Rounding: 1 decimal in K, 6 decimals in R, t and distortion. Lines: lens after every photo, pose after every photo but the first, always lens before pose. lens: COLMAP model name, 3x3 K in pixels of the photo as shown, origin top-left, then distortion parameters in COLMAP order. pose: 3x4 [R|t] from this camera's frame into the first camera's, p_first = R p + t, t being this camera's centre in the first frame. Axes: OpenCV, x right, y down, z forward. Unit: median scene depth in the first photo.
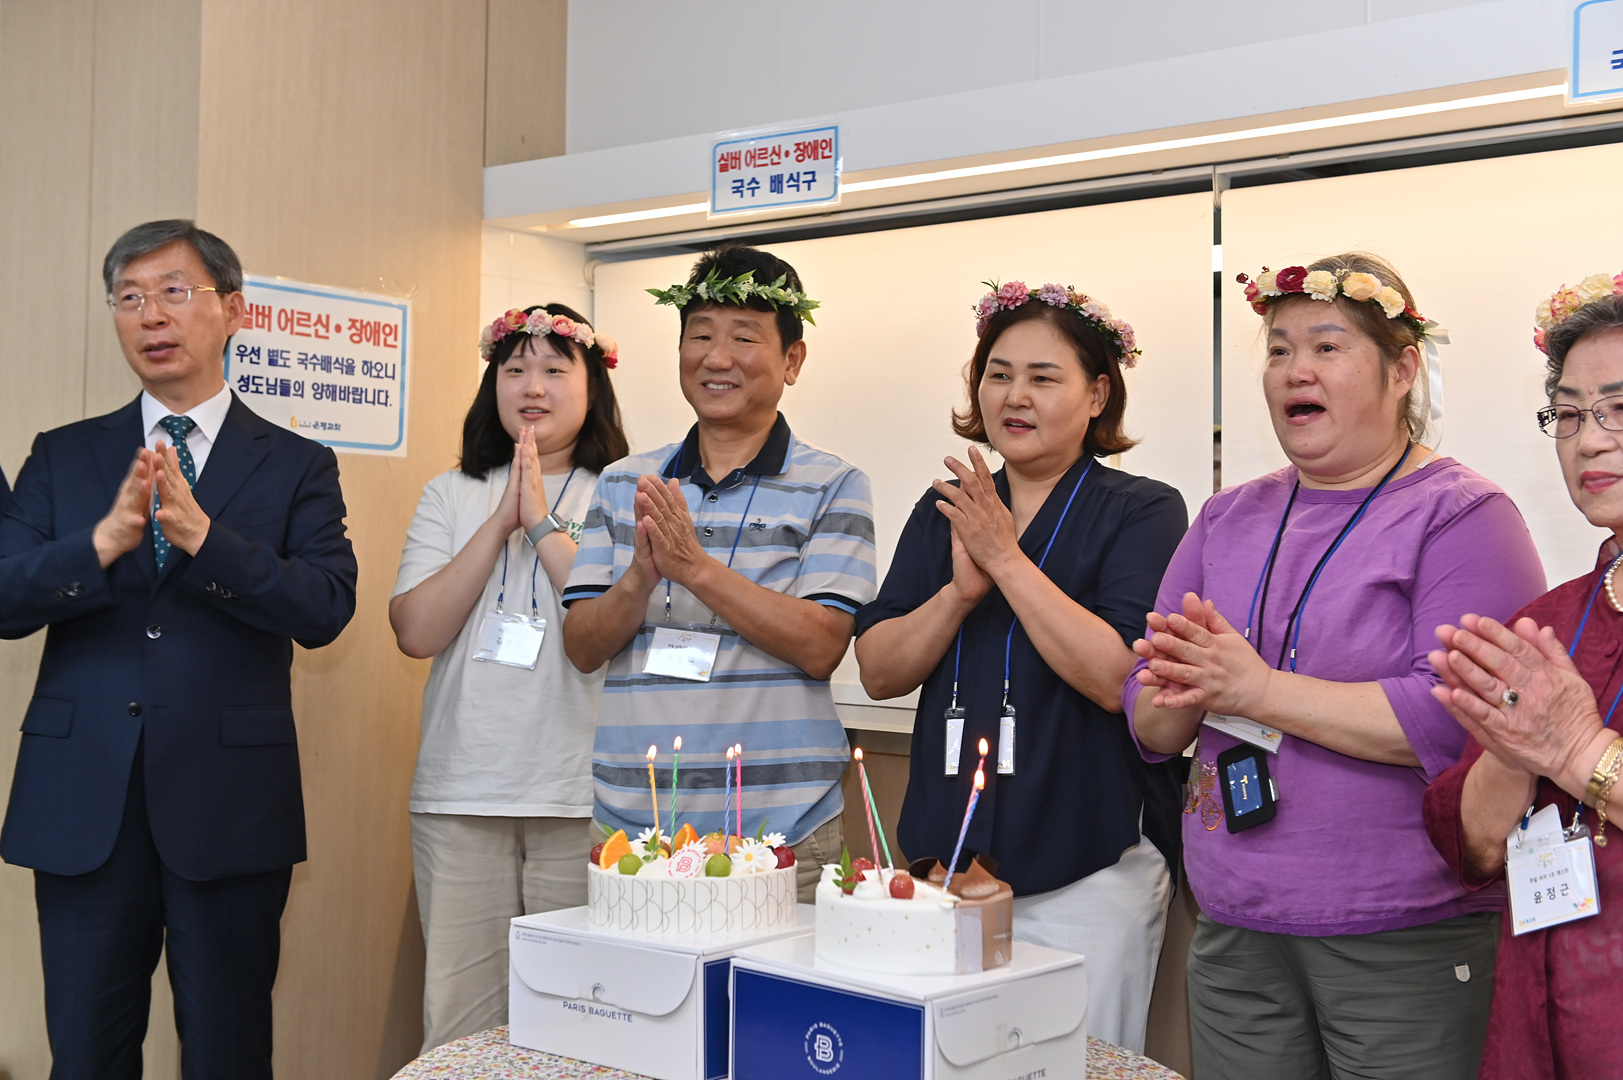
lens RADIAL K [[2070.5, 0, 811.5], [0, 2070.5, 540.0], [0, 0, 1]] dist [0.014304, 0.046906]
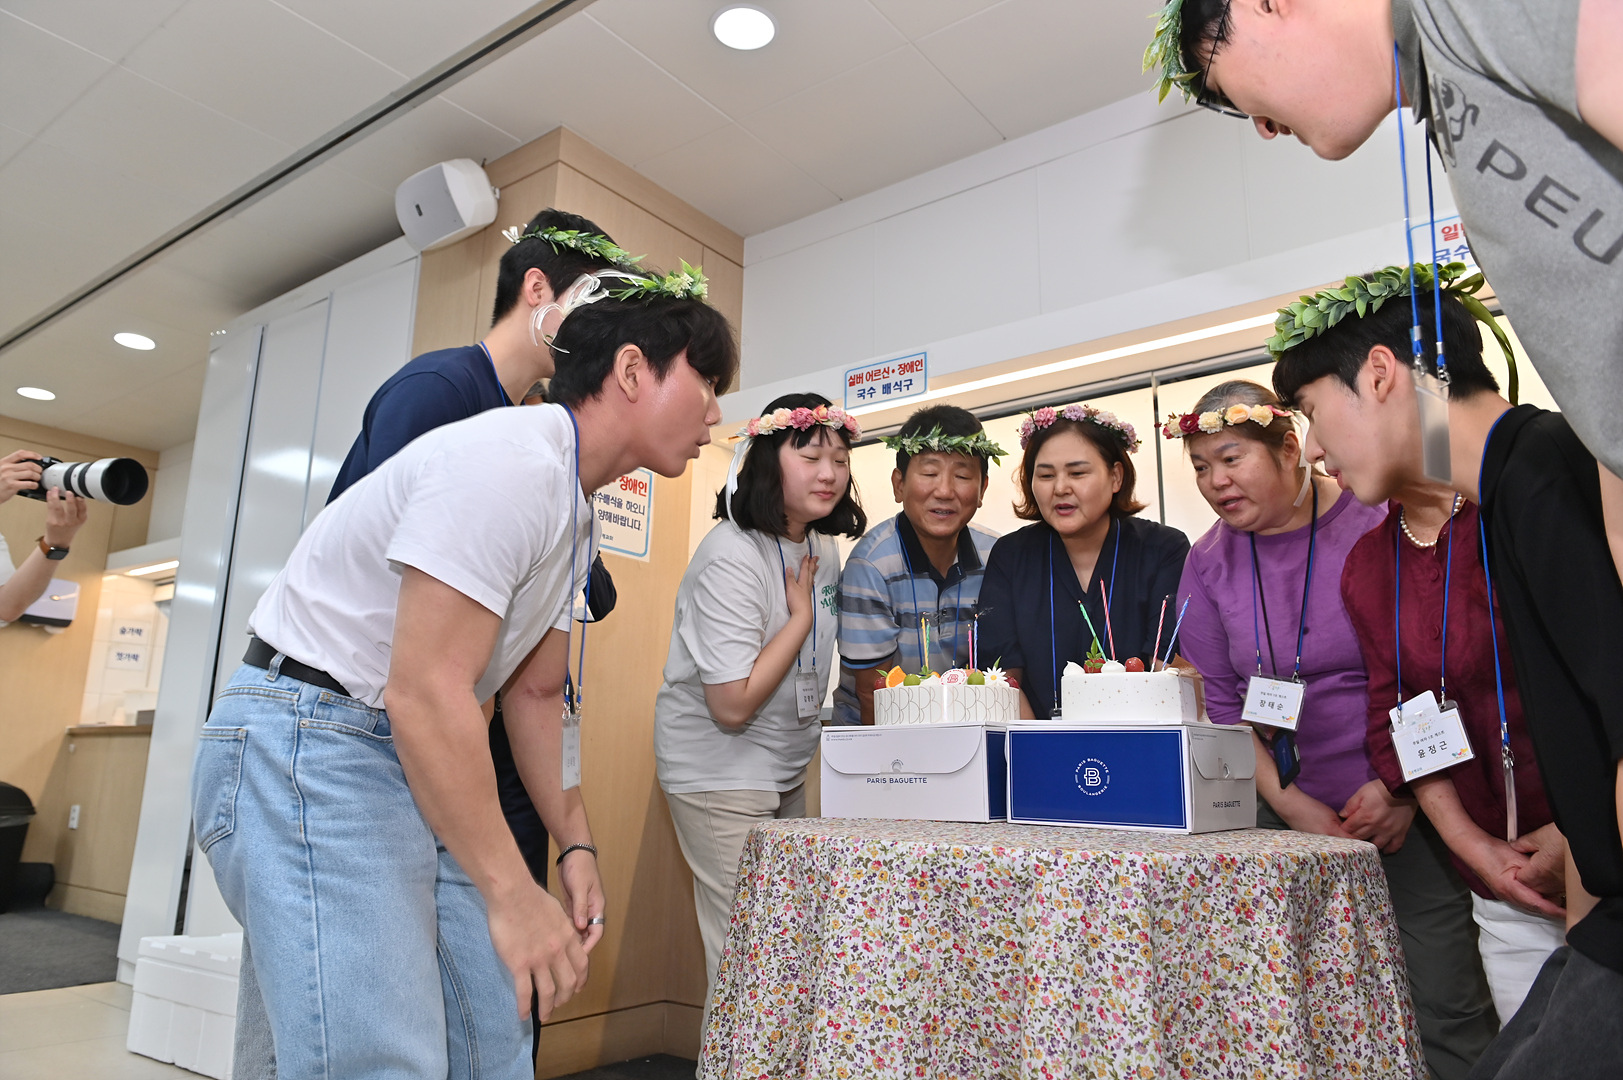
lens RADIAL K [[1117.8, 0, 811.5], [0, 1117.8, 540.0], [0, 0, 1]] dist [-0.059242, -0.003311]
pose [[0.999113, 0.011695, 0.040447, -0.109324], [-0.003436, 0.980089, -0.198530, 0.123980], [-0.041963, 0.198215, 0.979260, 0.135932]]
